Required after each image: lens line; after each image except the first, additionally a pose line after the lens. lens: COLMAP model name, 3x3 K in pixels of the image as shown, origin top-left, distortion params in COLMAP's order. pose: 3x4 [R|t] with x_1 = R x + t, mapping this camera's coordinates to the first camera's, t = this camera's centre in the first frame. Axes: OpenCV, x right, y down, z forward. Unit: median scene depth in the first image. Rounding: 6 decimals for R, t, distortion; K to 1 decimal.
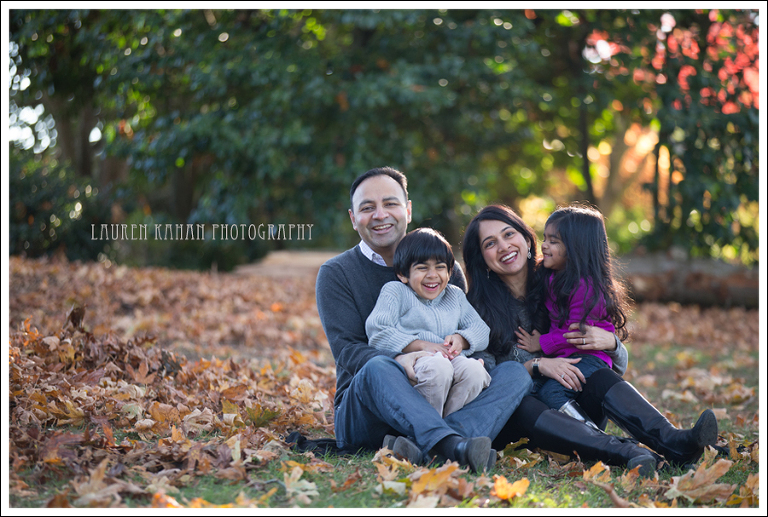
lens RADIAL K [[3475.0, 0, 384.0], [0, 3475.0, 258.5], [0, 0, 1]] dist [2.900002, -154.339367]
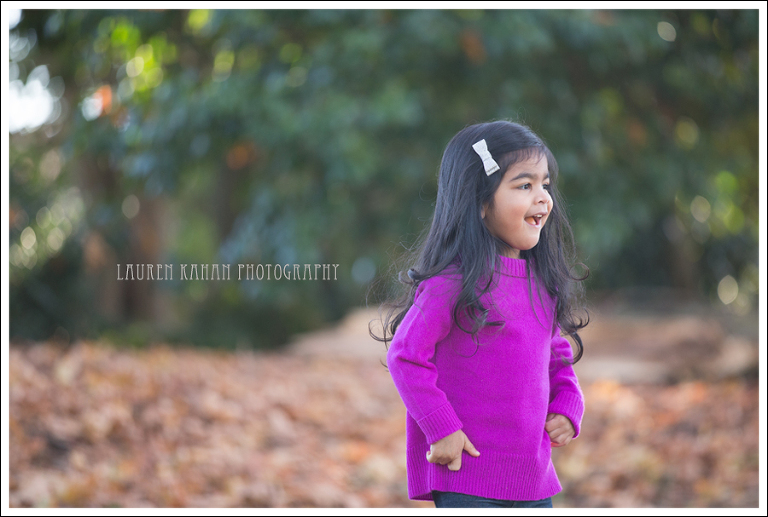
lens RADIAL K [[4294.8, 0, 381.8], [0, 4294.8, 215.7], [0, 0, 1]] dist [1.952452, -10.645045]
pose [[0.998662, -0.024027, -0.045797, 0.004755], [0.023642, 0.999681, -0.008930, -0.011741], [0.045997, 0.007835, 0.998911, 0.304685]]
